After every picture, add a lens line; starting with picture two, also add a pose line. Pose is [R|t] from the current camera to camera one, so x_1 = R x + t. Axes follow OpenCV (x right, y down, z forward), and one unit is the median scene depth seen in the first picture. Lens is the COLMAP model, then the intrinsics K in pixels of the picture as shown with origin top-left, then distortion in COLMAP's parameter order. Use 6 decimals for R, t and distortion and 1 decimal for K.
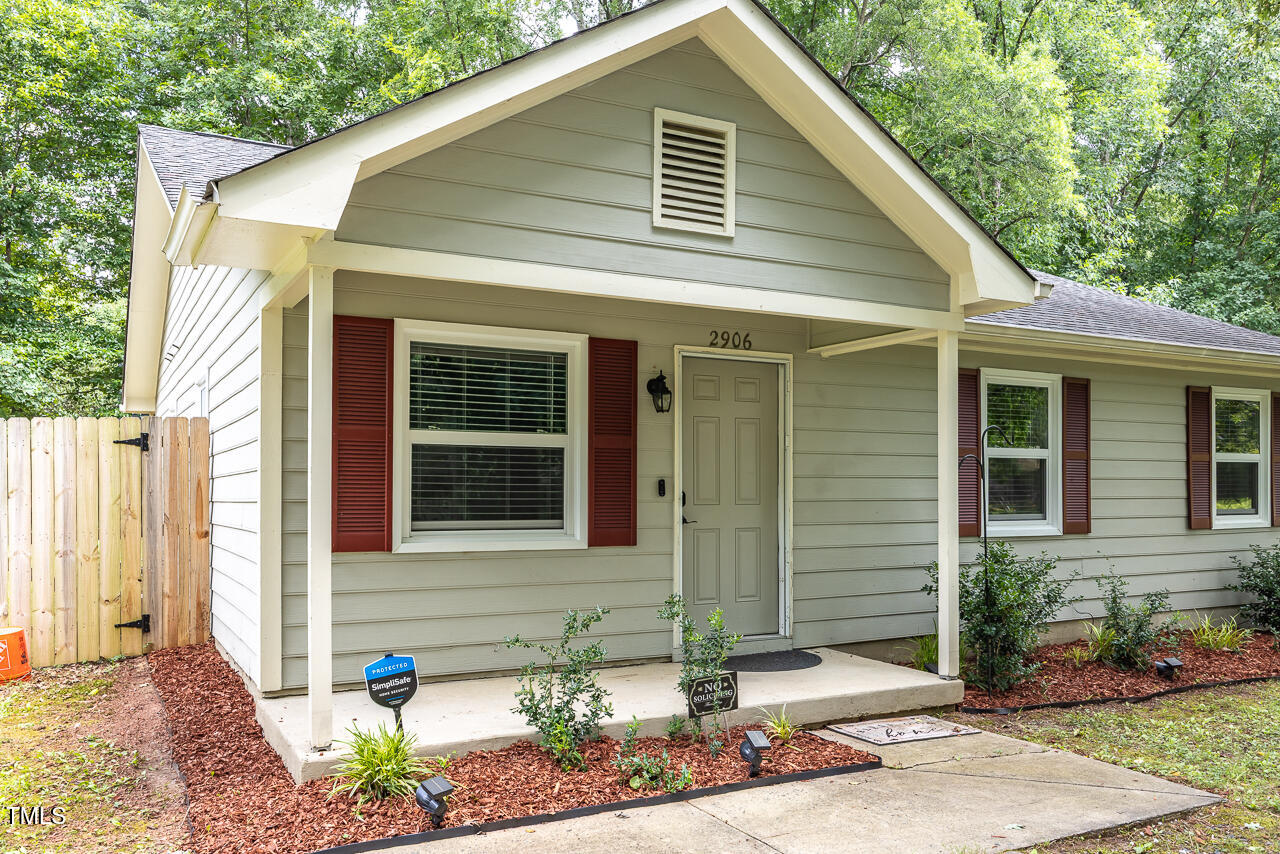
lens RADIAL K [[1021.1, 0, 640.0], [0, 1021.1, 427.0], [0, 0, 1]] dist [-0.005143, -0.000483]
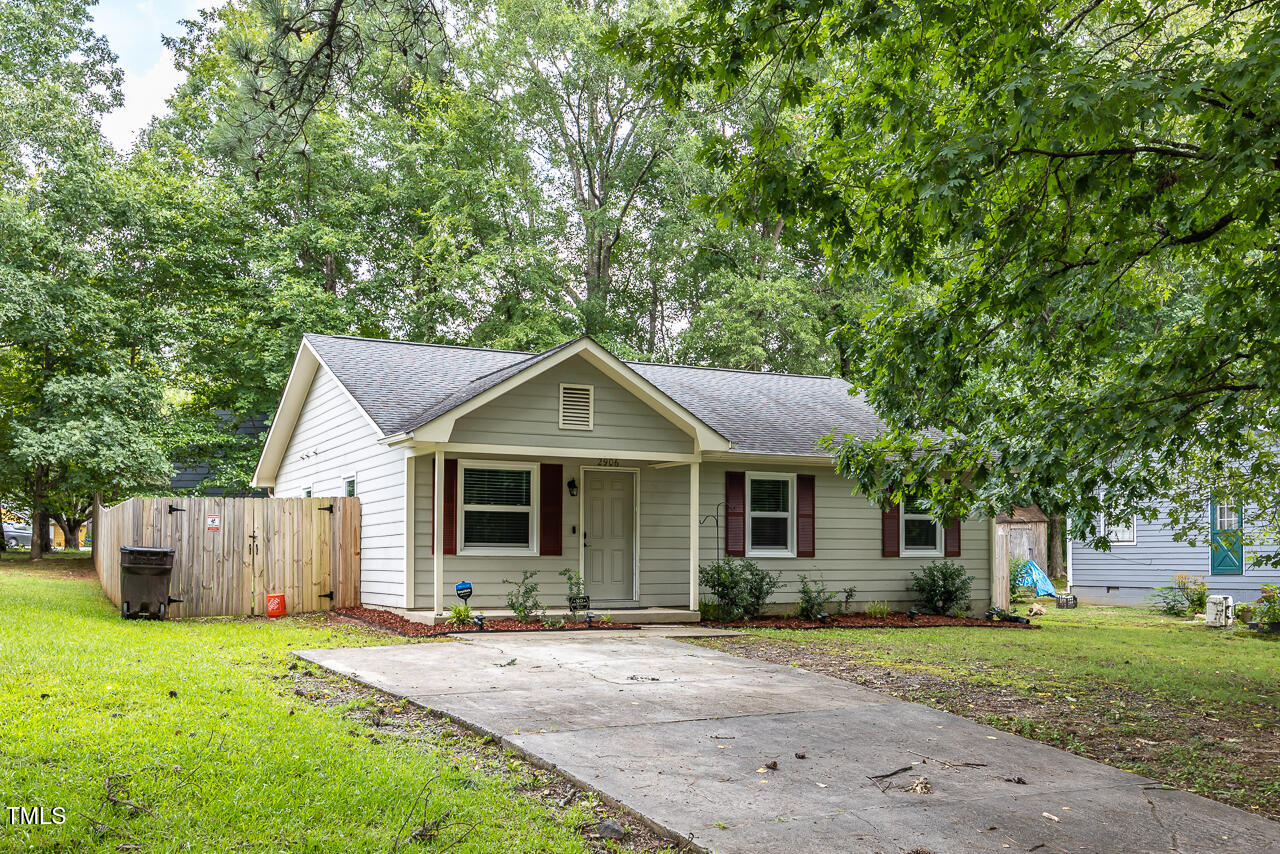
lens RADIAL K [[1248.5, 0, 640.0], [0, 1248.5, 427.0], [0, 0, 1]] dist [-0.074211, -0.006867]
pose [[0.999429, 0.000167, -0.033794, 0.239832], [-0.001531, 0.999185, -0.040332, -0.051755], [0.033760, 0.040361, 0.998615, -1.601211]]
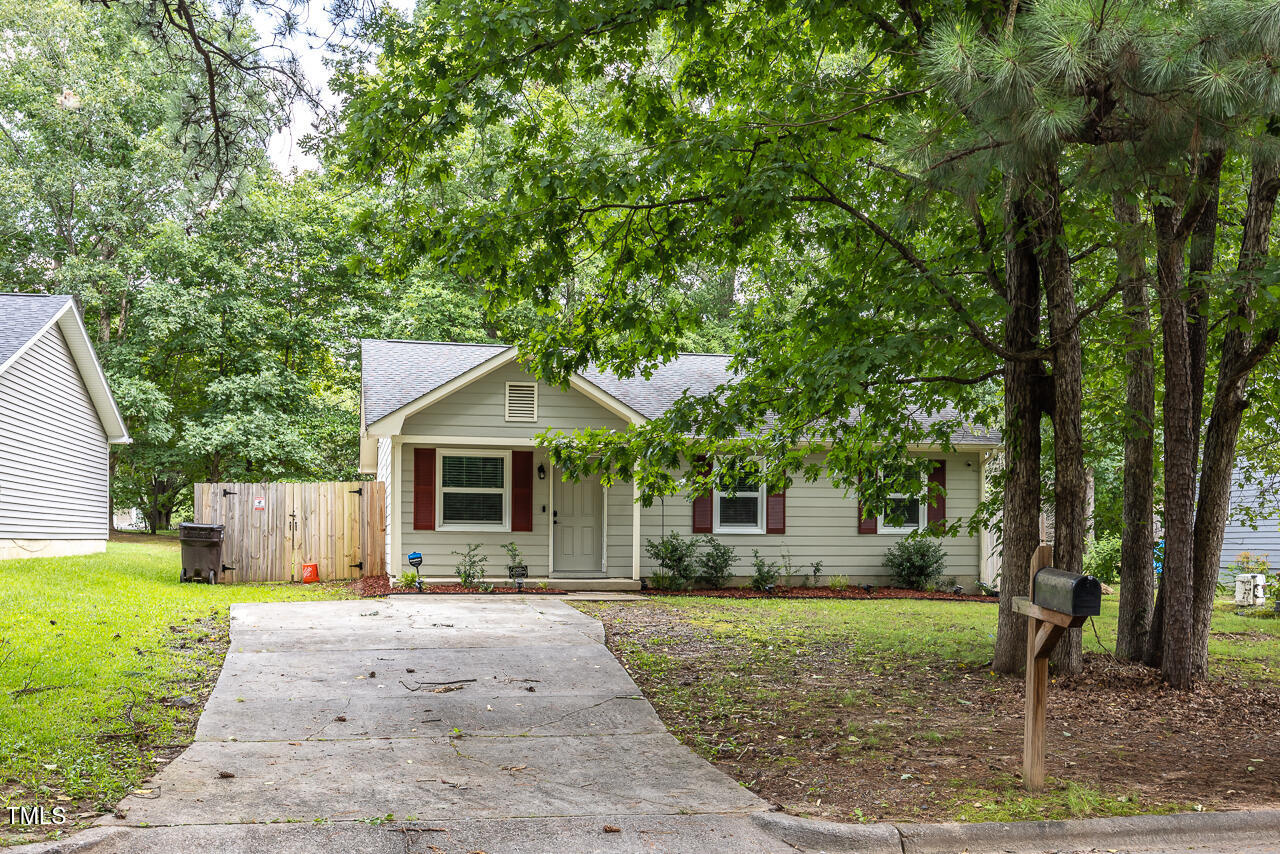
lens RADIAL K [[1307.1, 0, 640.0], [0, 1307.1, 427.0], [0, 0, 1]] dist [-0.096290, -0.005148]
pose [[0.963465, -0.016704, -0.267312, 1.045741], [0.010900, 0.999672, -0.023181, -0.061425], [0.267611, 0.019421, 0.963331, -1.915052]]
